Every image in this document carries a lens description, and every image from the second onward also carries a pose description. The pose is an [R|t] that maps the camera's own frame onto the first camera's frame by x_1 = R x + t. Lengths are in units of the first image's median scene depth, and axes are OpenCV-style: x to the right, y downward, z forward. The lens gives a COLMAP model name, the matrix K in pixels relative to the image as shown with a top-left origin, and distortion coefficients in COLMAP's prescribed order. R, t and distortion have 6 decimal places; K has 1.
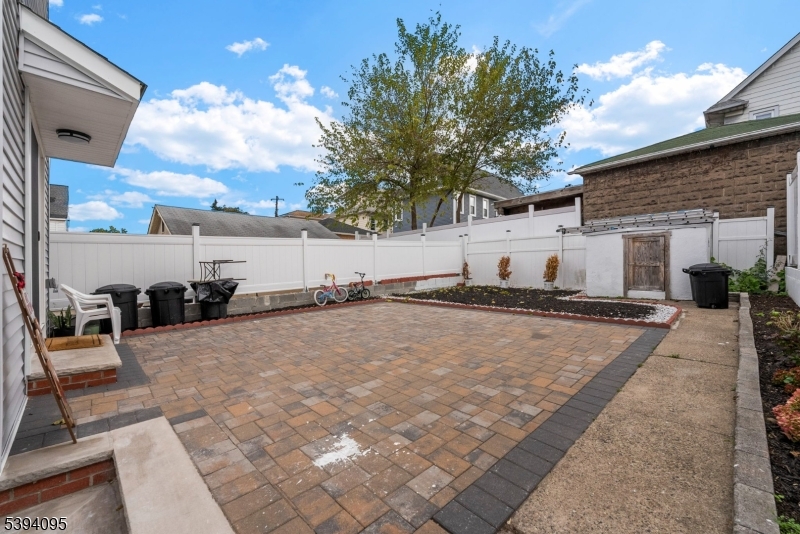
lens RADIAL K [[324.9, 0, 400.5], [0, 324.9, 269.9], [0, 0, 1]] dist [0.000084, -0.000236]
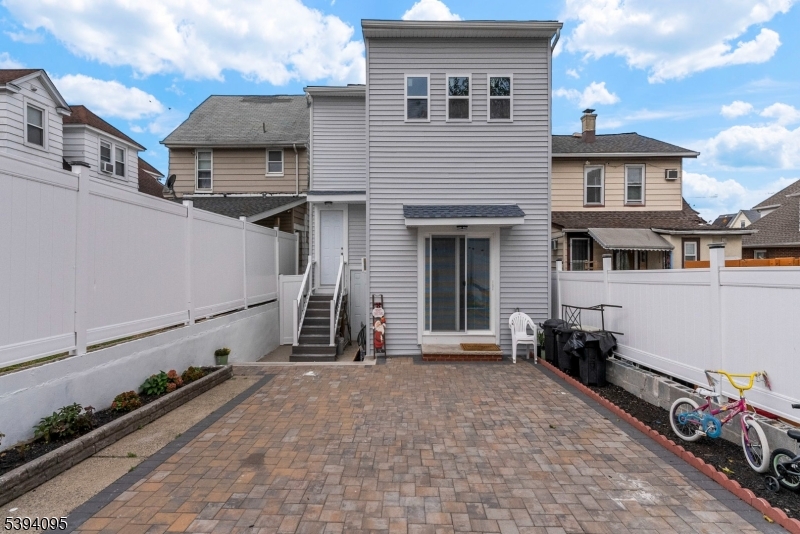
lens RADIAL K [[324.9, 0, 400.5], [0, 324.9, 269.9], [0, 0, 1]] dist [0.000084, -0.000236]
pose [[-0.681569, 0.012226, -0.731652, 0.295945], [0.001686, 0.999884, 0.015138, -0.110279], [0.731752, 0.009084, -0.681511, 0.701398]]
